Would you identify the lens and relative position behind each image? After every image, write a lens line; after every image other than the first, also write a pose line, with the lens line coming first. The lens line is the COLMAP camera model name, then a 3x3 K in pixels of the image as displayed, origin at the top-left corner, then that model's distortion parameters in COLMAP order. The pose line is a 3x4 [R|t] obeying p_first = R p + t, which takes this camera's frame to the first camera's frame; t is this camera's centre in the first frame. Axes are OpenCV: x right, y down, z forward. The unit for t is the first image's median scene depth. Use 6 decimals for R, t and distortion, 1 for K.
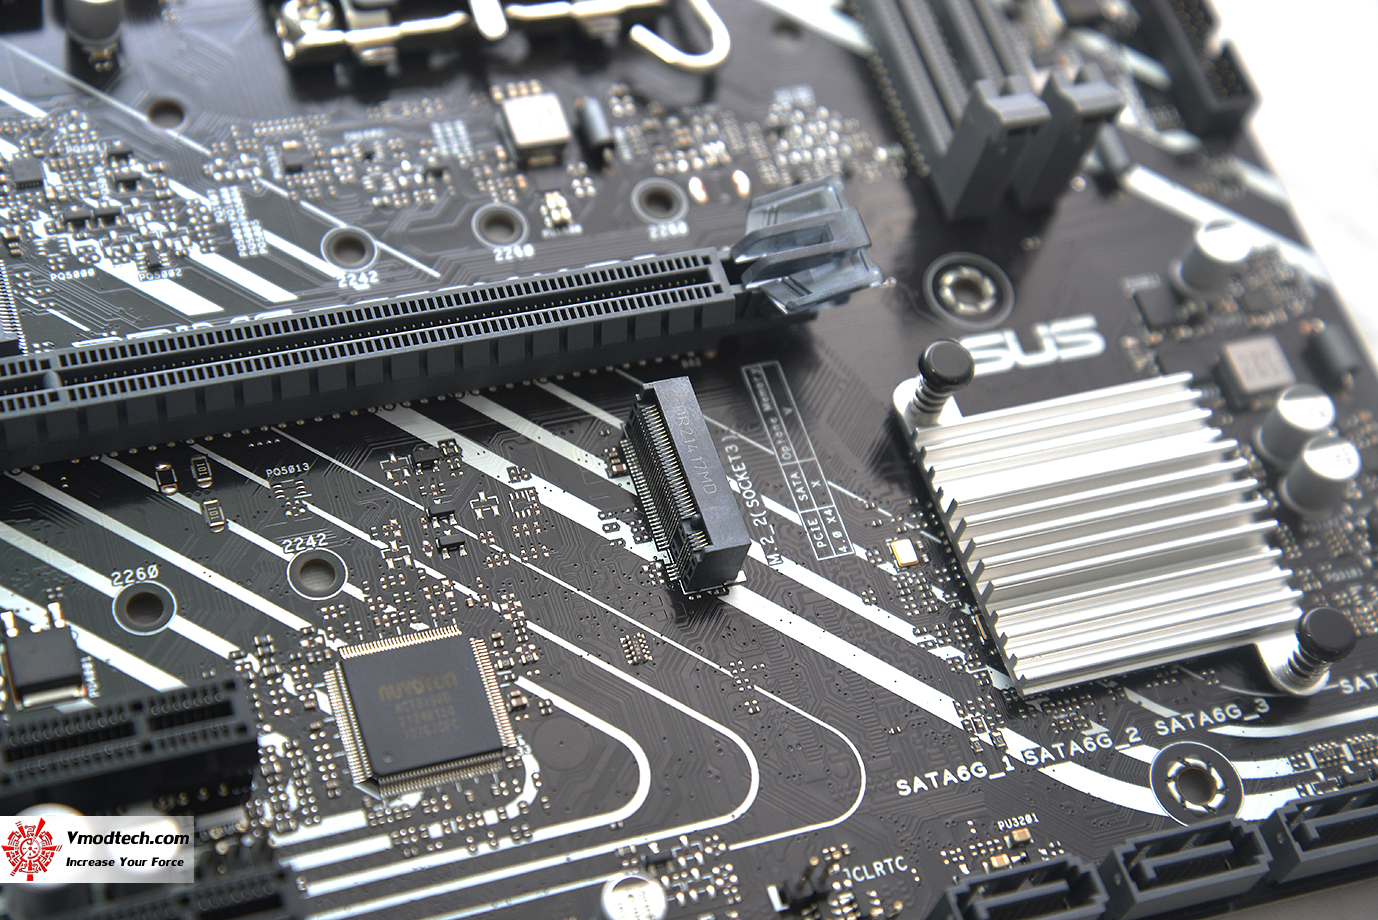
lens RADIAL K [[2618.2, 0, 677.9], [0, 2618.2, 450.5], [0, 0, 1]] dist [0.307774, 0.000000]
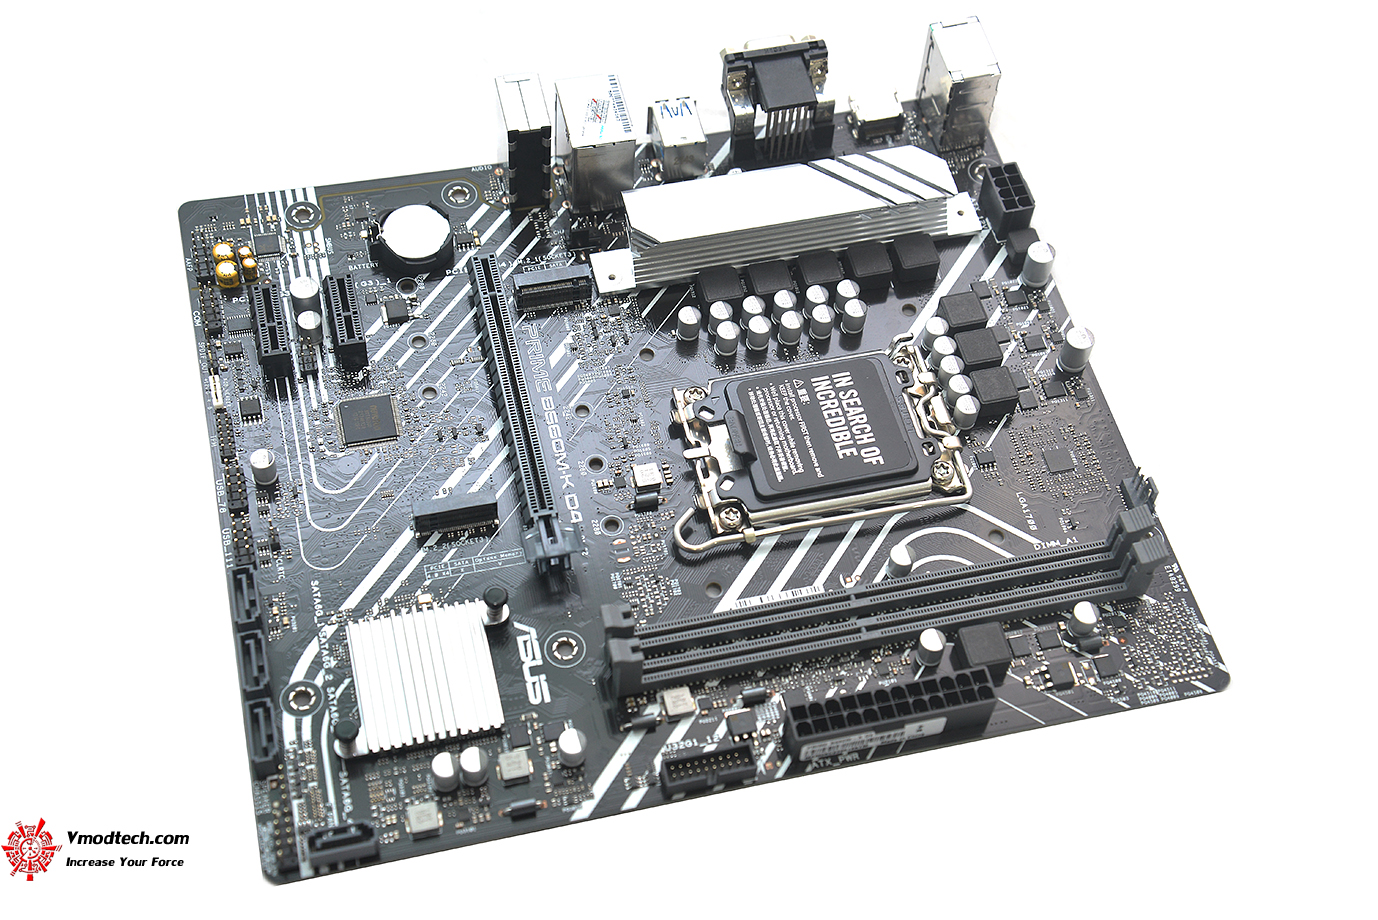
lens RADIAL K [[1812.6, 0, 675.0], [0, 1812.6, 472.3], [0, 0, 1]] dist [0.146396, 0.000000]
pose [[-0.076431, 0.714260, -0.695694, 1.118916], [-0.881832, 0.277205, 0.381484, -0.807322], [0.465329, 0.642642, 0.608670, 0.063659]]
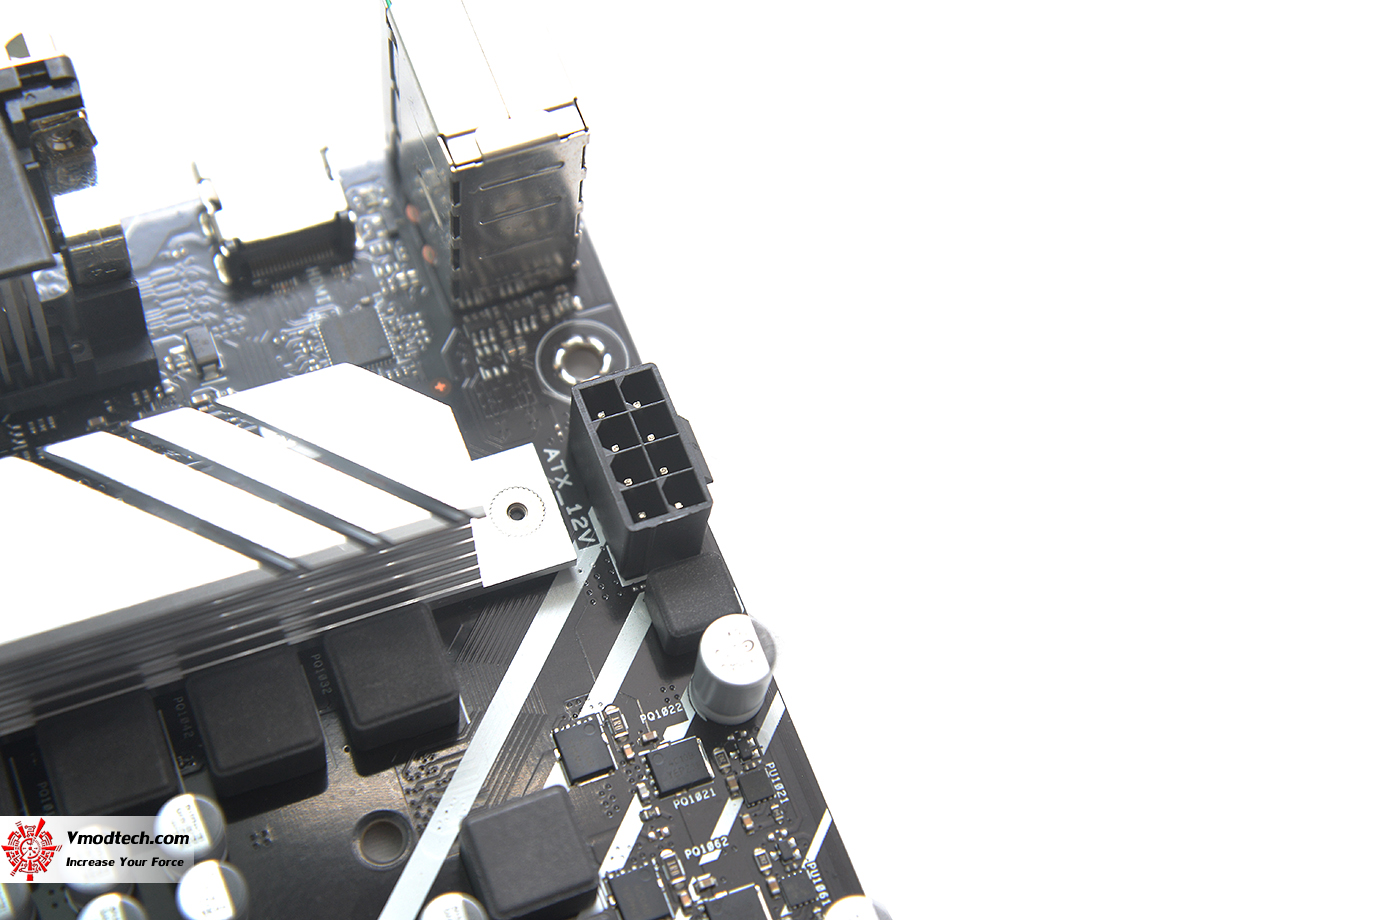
lens RADIAL K [[2618.2, 0, 676.7], [0, 2618.2, 450.7], [0, 0, 1]] dist [0.307774, 0.000000]
pose [[0.068203, 0.788911, -0.610711, 0.180208], [-0.898274, 0.314914, 0.306486, -0.783919], [0.434112, 0.527682, 0.730136, 0.473845]]
